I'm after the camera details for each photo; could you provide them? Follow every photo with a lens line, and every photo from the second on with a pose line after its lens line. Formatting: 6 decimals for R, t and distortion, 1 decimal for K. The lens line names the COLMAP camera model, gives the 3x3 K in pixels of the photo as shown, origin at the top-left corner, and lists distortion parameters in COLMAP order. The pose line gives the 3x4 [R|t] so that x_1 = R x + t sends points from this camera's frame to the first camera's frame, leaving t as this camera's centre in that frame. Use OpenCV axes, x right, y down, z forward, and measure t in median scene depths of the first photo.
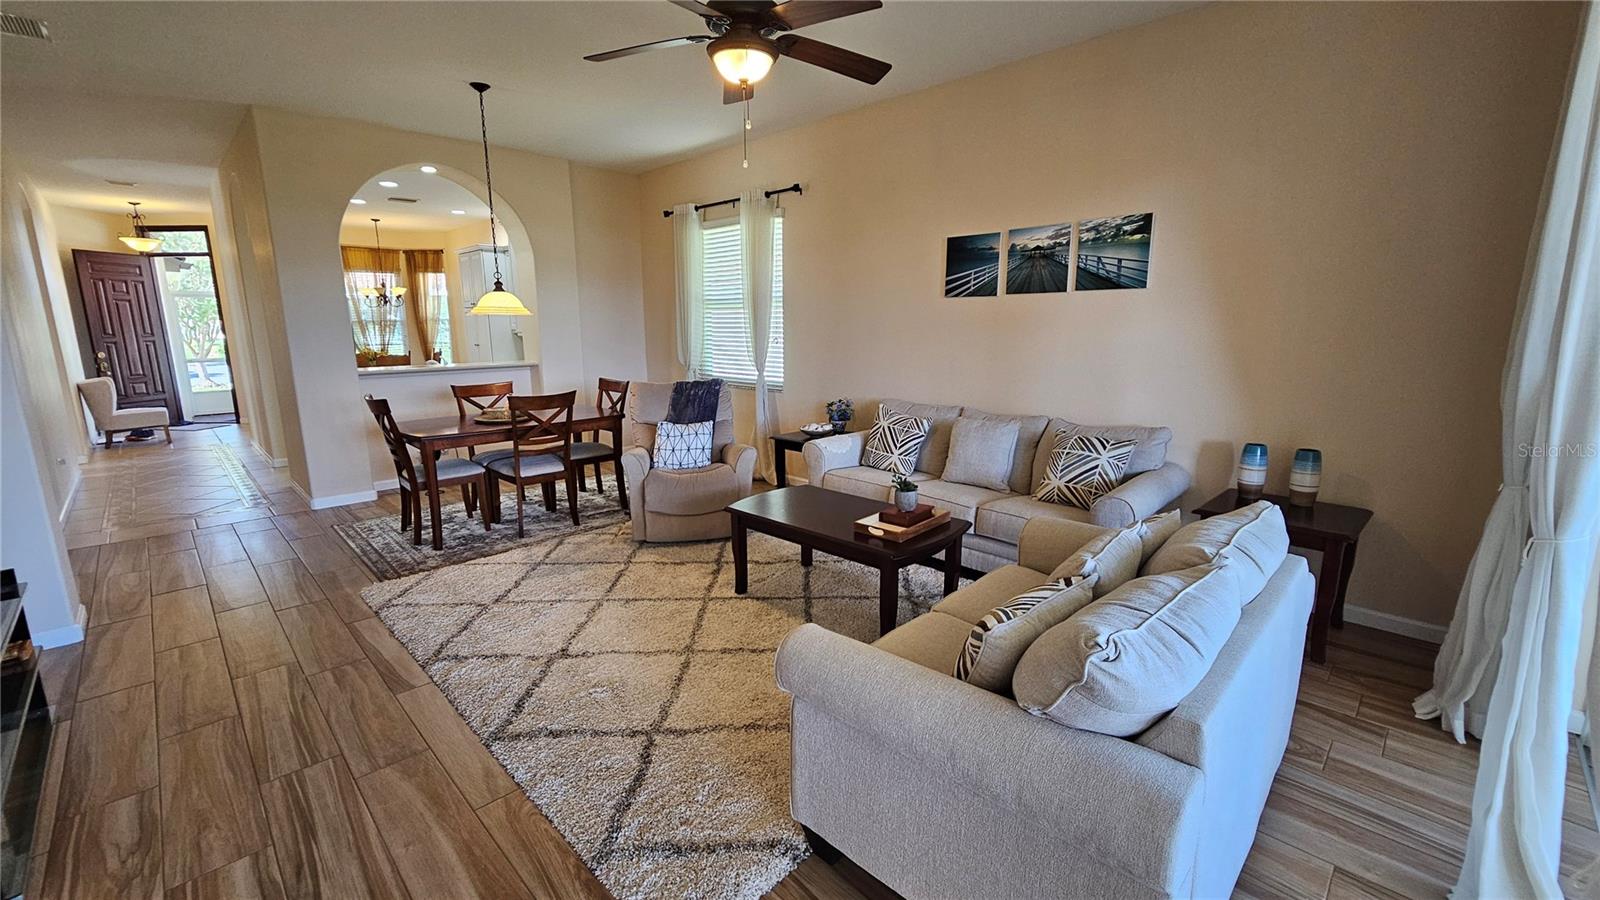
lens RADIAL K [[656.4, 0, 802.4], [0, 656.4, 450.6], [0, 0, 1]] dist [-0.000662, -0.000800]
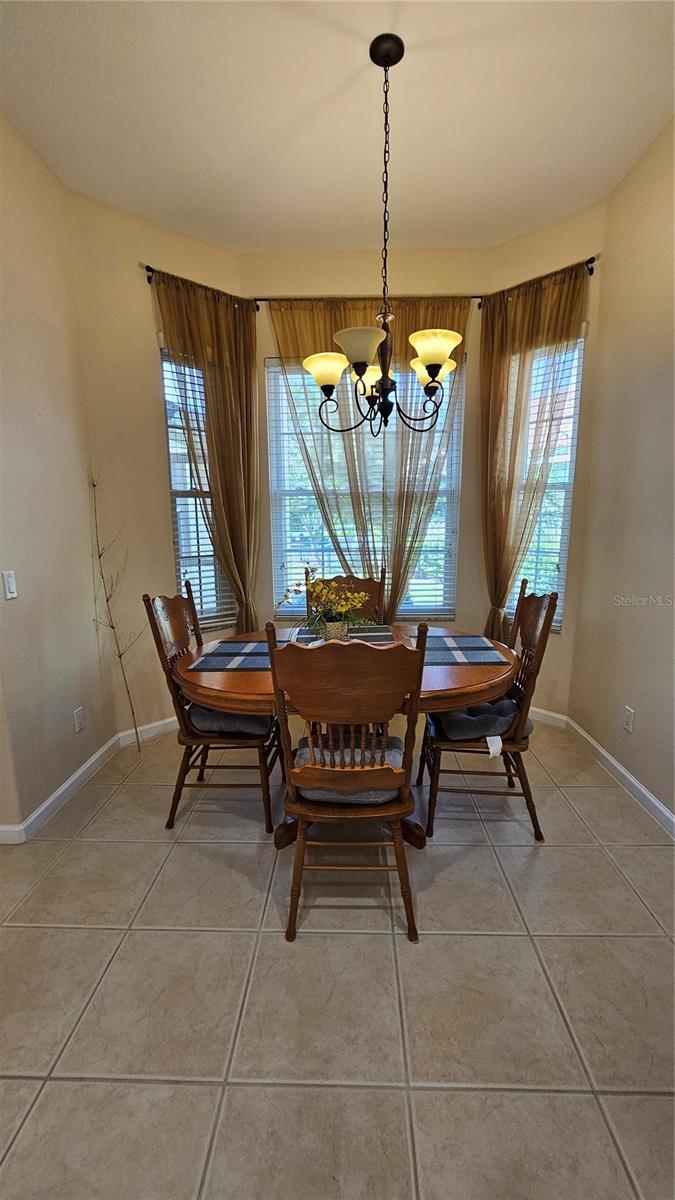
lens RADIAL K [[492.3, 0, 341.5], [0, 492.3, 599.3], [0, 0, 1]] dist [-0.000662, -0.000800]
pose [[0.689878, 0.123112, -0.713381, -1.125509], [-0.135531, 0.989974, 0.039780, -0.354934], [0.711126, 0.069242, 0.699647, 1.934488]]
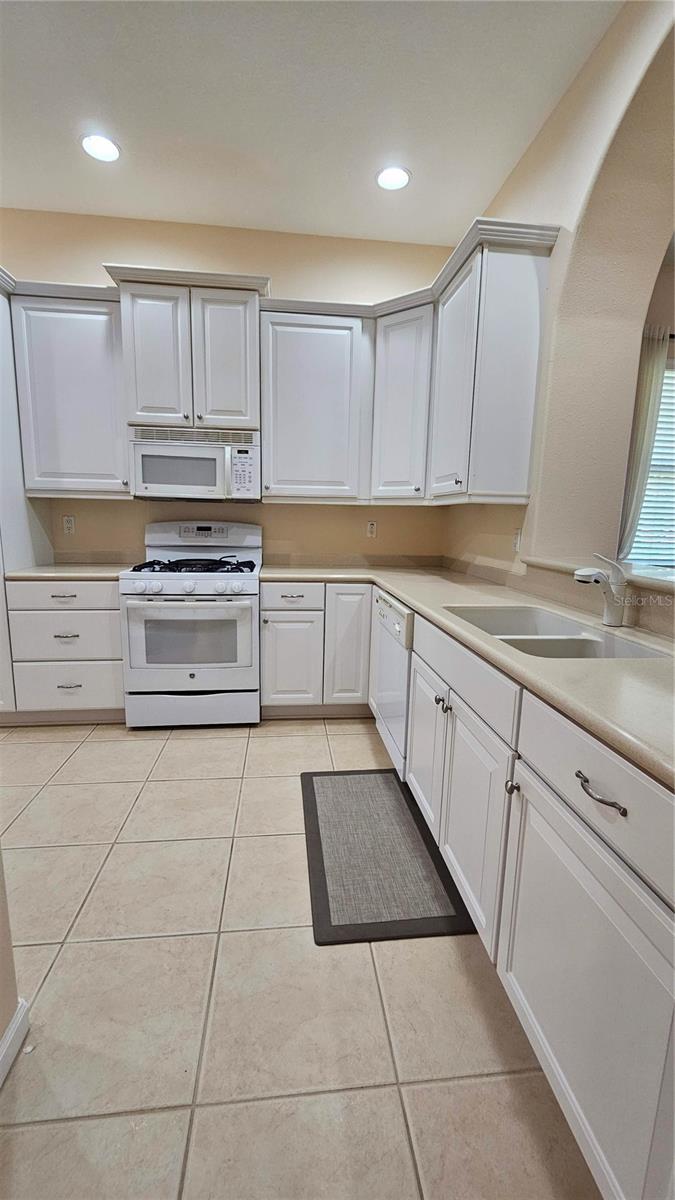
lens RADIAL K [[492.3, 0, 338.5], [0, 492.3, 602.5], [0, 0, 1]] dist [-0.000662, -0.000800]
pose [[0.622506, -0.116306, 0.773925, -1.162574], [0.126226, 0.990869, 0.047379, -0.207537], [-0.772369, 0.068196, 0.631503, 1.325092]]
